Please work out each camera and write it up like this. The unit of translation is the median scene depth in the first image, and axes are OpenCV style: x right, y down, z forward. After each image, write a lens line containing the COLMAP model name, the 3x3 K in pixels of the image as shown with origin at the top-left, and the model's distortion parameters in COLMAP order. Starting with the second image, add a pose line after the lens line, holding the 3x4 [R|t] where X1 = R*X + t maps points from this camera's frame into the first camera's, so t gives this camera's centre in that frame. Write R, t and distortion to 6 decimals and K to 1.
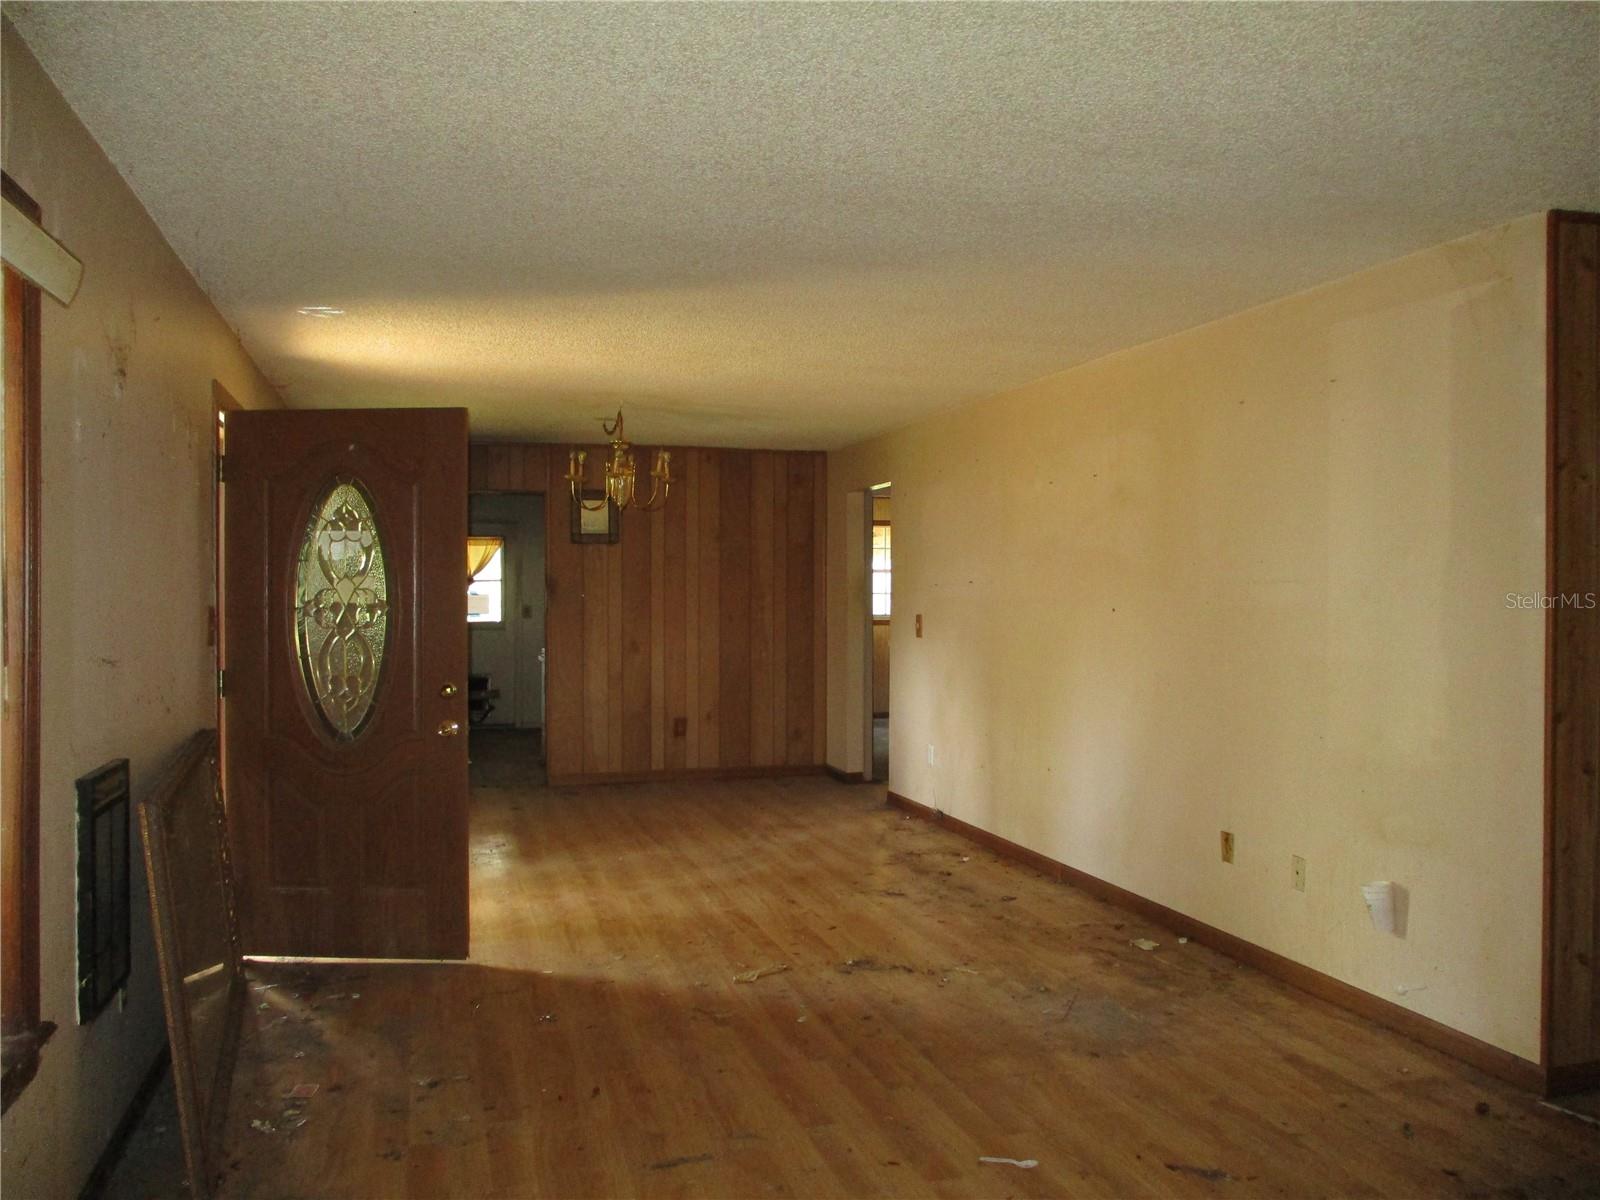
lens RADIAL K [[1357.7, 0, 799.0], [0, 1357.7, 598.1], [0, 0, 1]] dist [-0.014235, -0.002990]
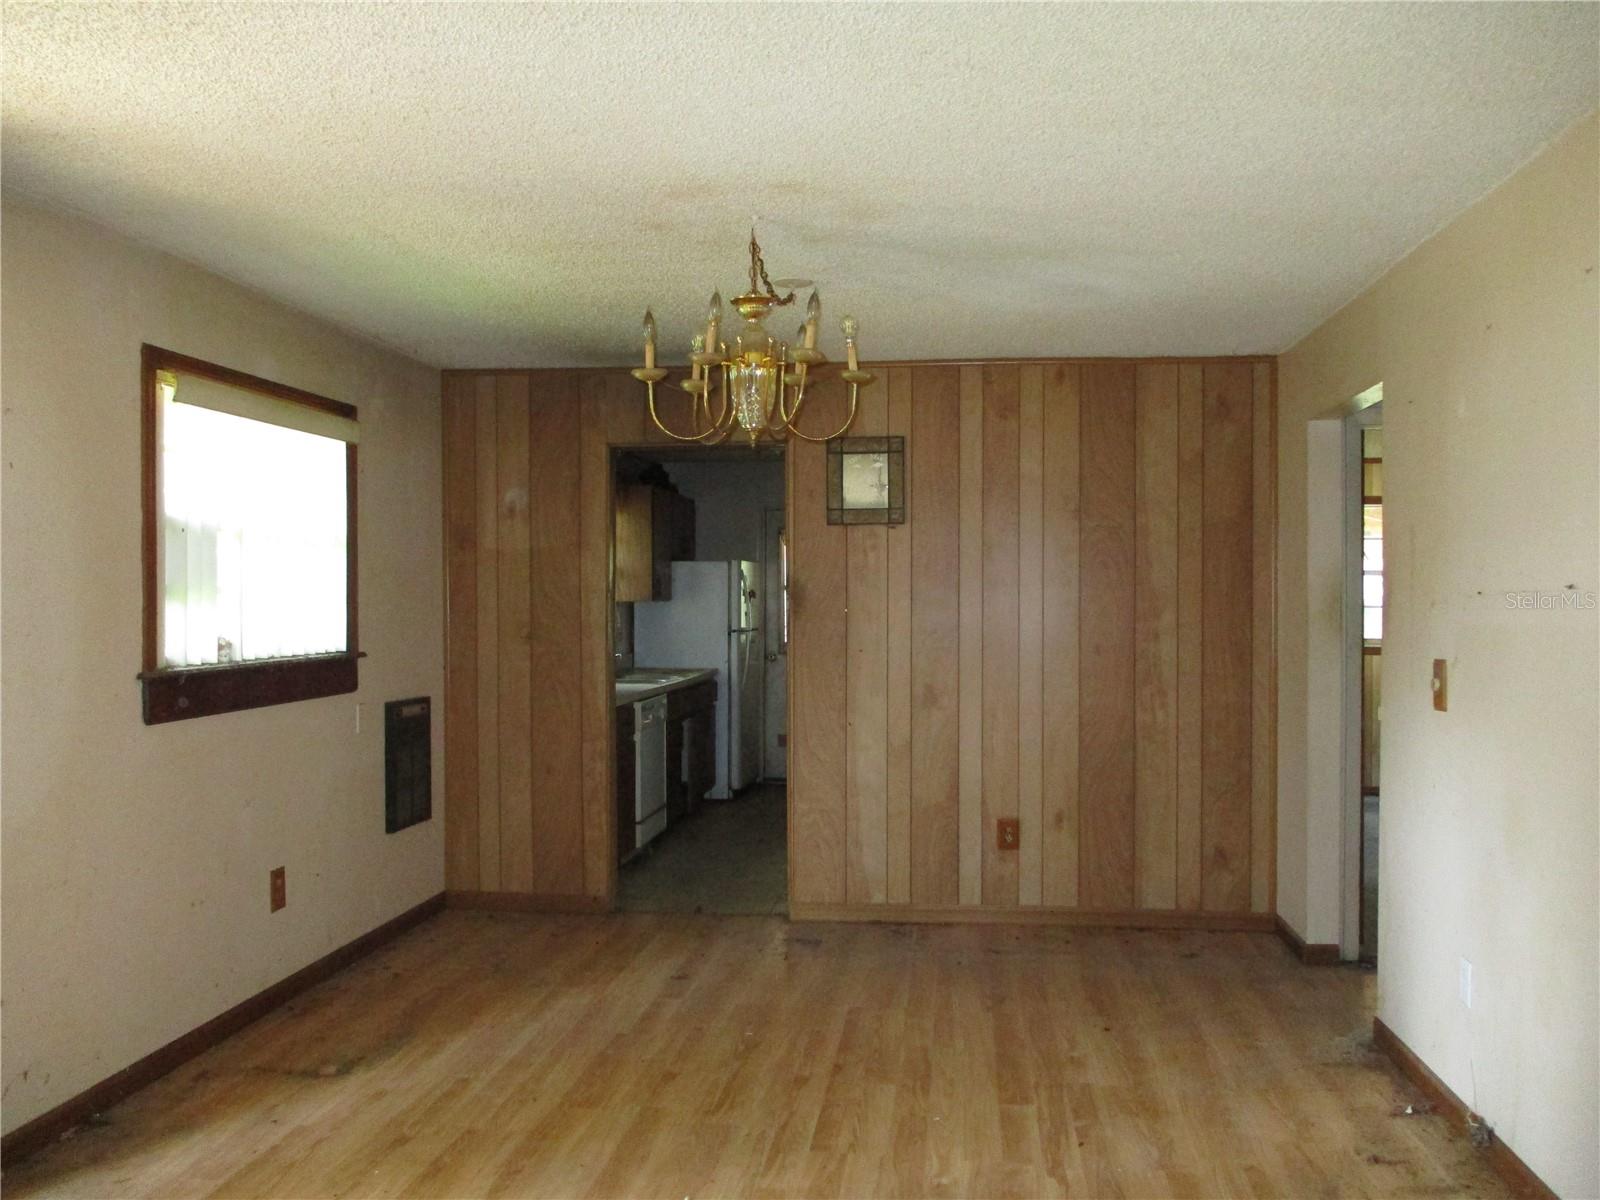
lens RADIAL K [[1357.7, 0, 805.4], [0, 1357.7, 601.4], [0, 0, 1]] dist [-0.014235, -0.002990]
pose [[0.926843, 0.002272, -0.375443, 0.051147], [-0.004513, 0.999977, -0.005090, -0.002746], [0.375423, 0.006412, 0.926831, 0.420131]]
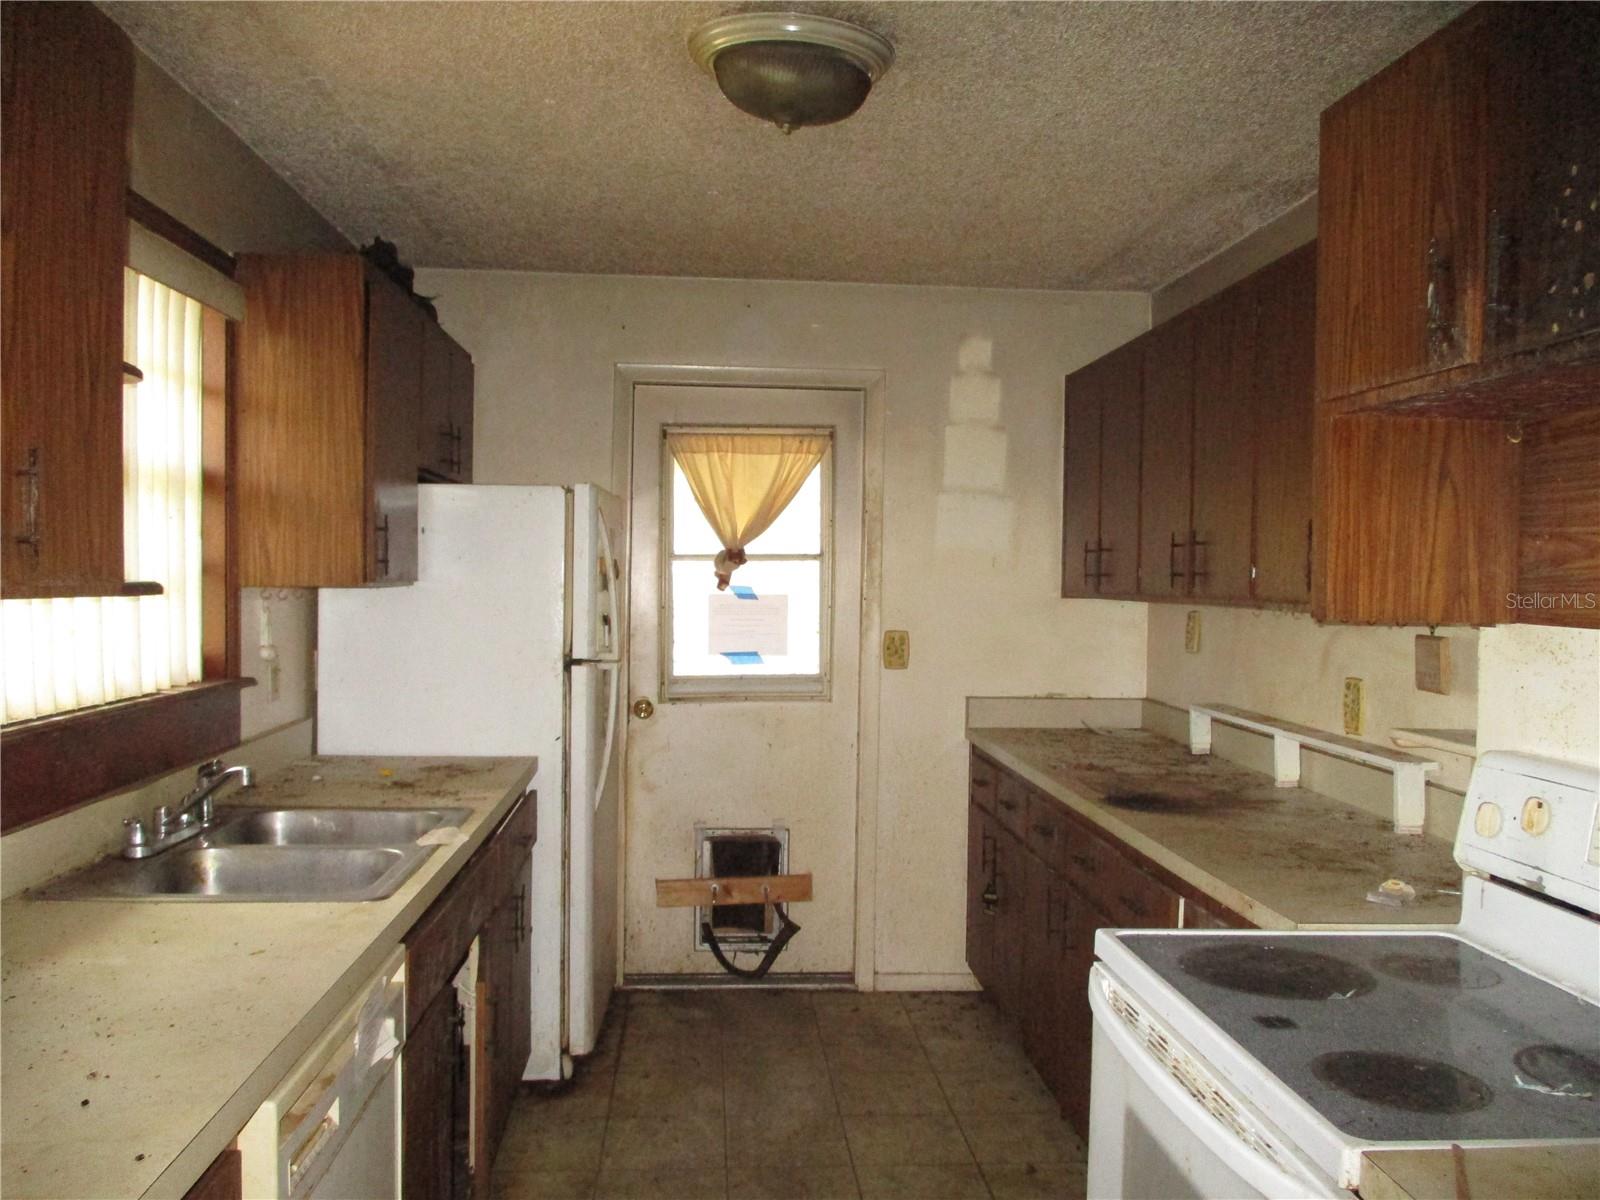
lens RADIAL K [[1357.7, 0, 800.1], [0, 1357.7, 601.0], [0, 0, 1]] dist [-0.014235, -0.002990]
pose [[0.980060, 0.025230, -0.197095, -0.221610], [-0.021178, 0.999519, 0.022643, -0.012641], [0.197571, -0.018017, 0.980123, 0.931943]]
